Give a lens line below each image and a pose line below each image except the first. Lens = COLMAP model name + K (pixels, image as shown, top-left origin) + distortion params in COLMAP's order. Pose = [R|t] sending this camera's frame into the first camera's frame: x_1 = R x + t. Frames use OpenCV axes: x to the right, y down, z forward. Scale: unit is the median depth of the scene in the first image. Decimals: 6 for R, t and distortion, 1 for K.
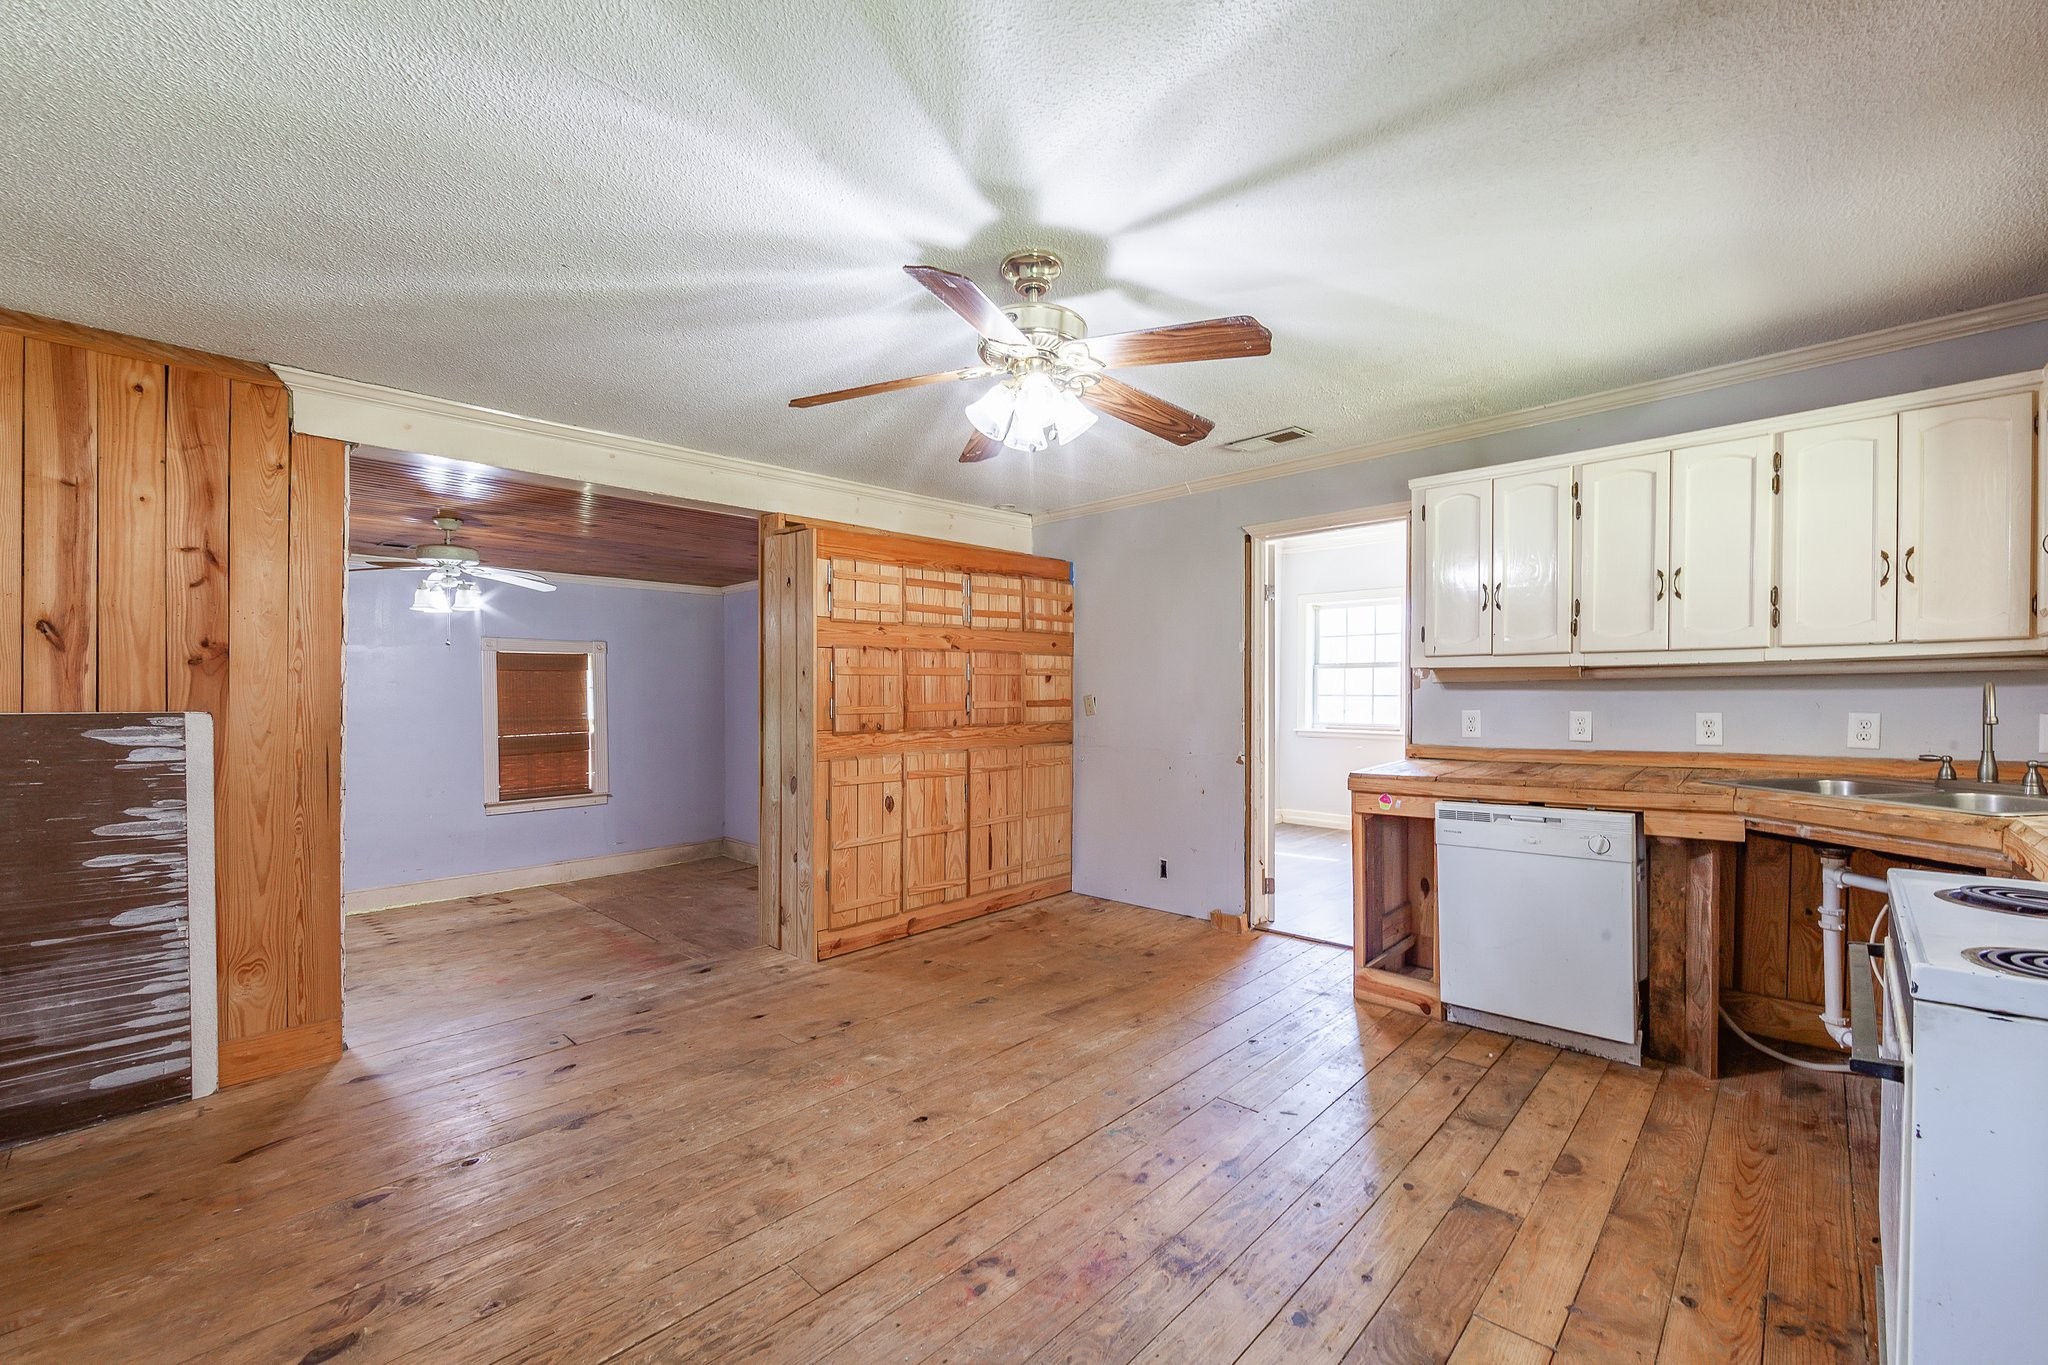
lens RADIAL K [[800.8, 0, 1025.8], [0, 800.8, 704.7], [0, 0, 1]] dist [-0.001712, -0.000094]
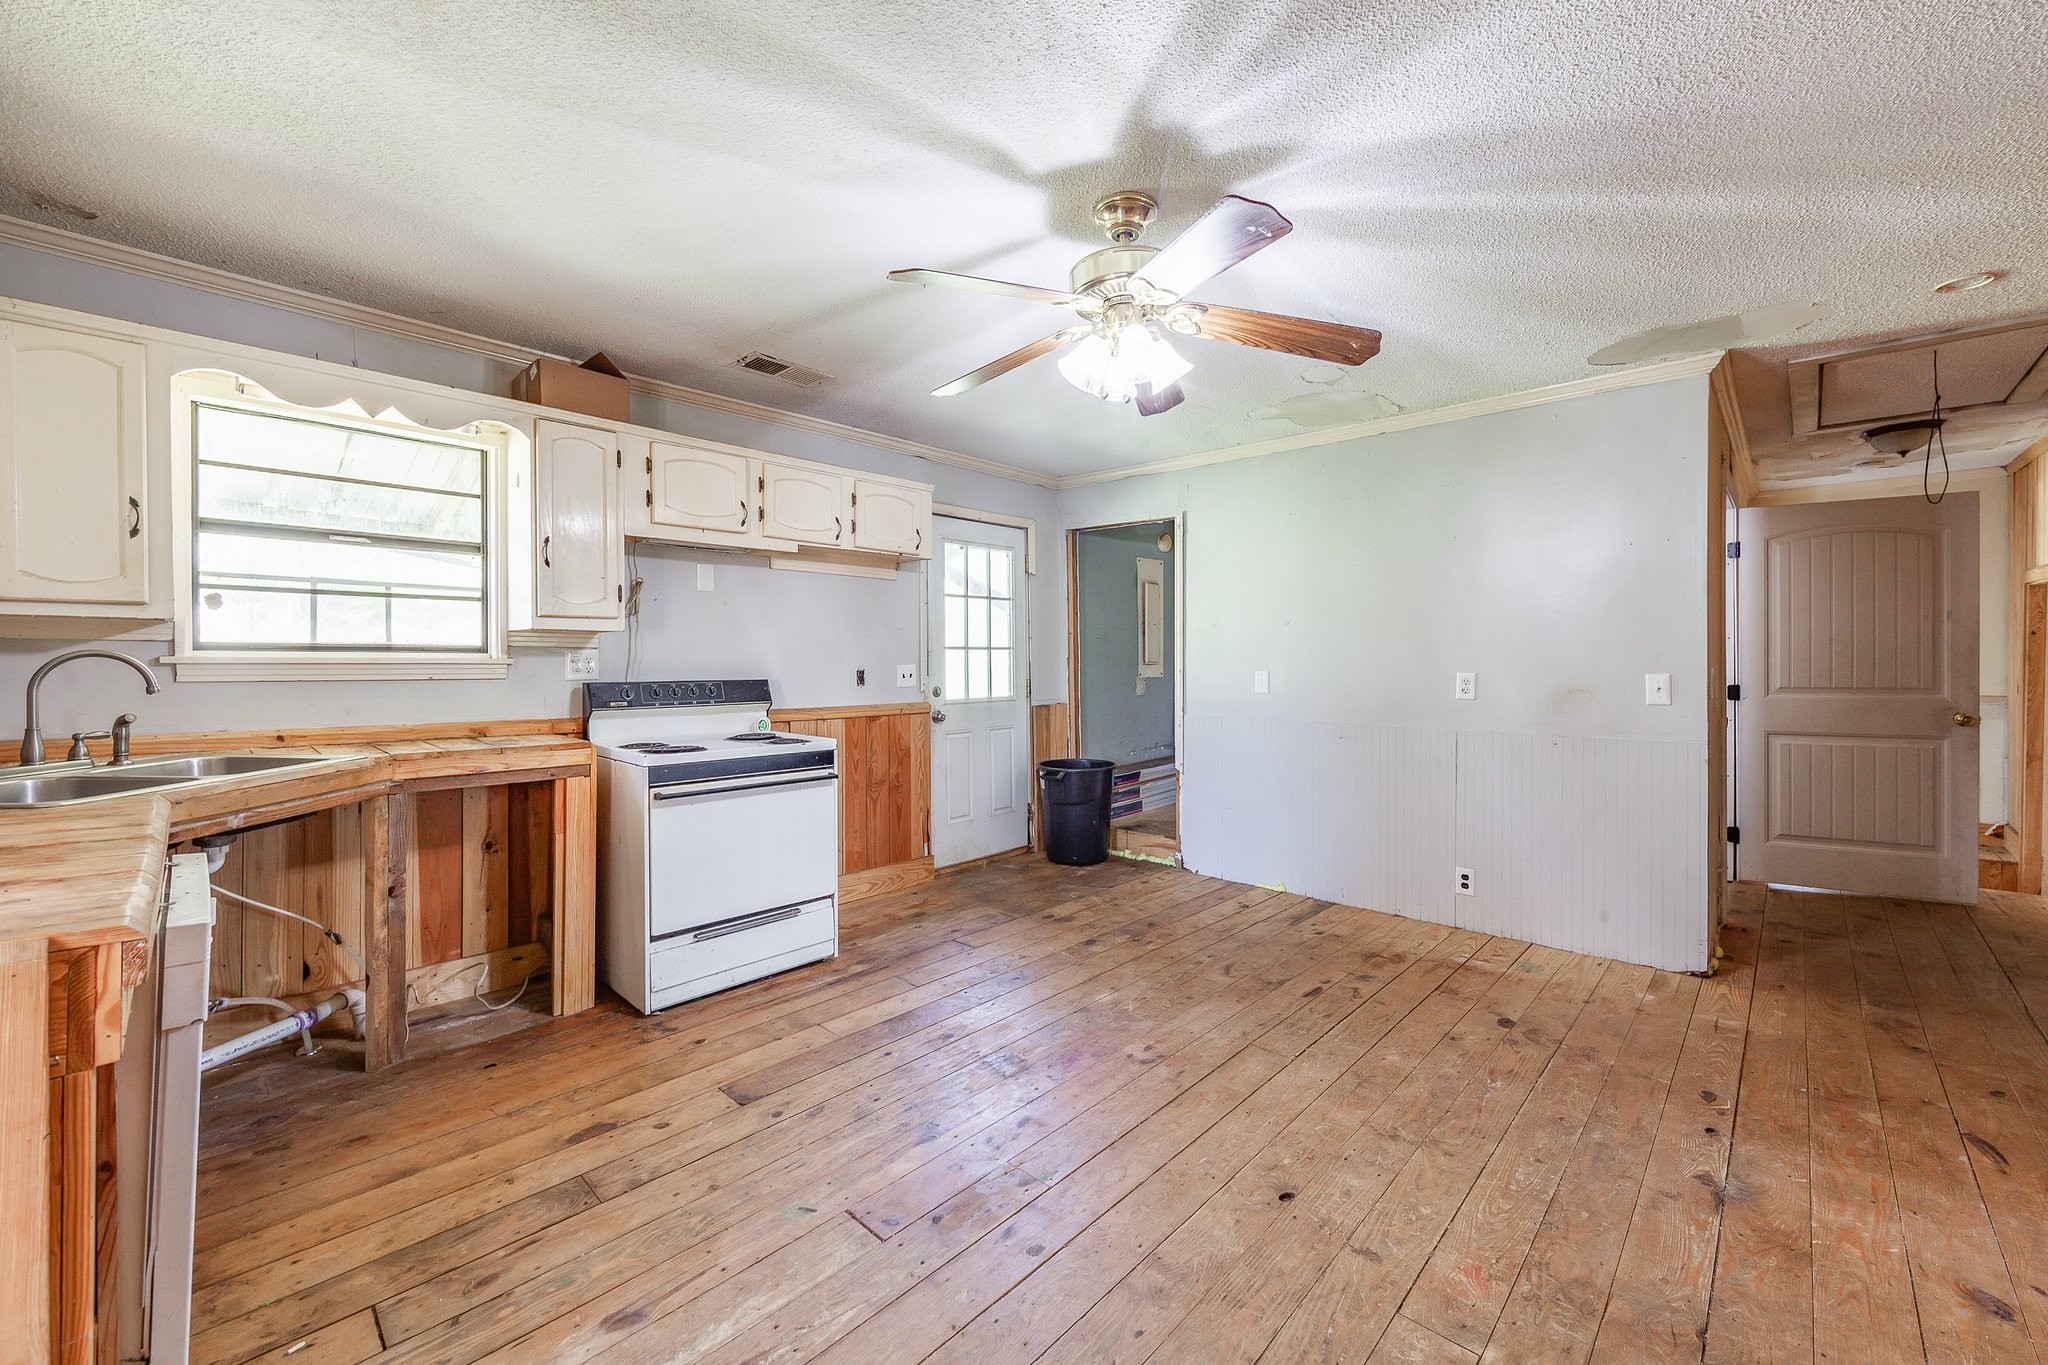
lens RADIAL K [[846.2, 0, 1023.5], [0, 846.2, 663.0], [0, 0, 1]] dist [-0.002874, -0.000315]
pose [[-0.999957, 0.009042, 0.002001, 0.110324], [0.009059, 0.999920, 0.008859, -0.009703], [-0.001921, 0.008877, -0.999959, 1.693581]]
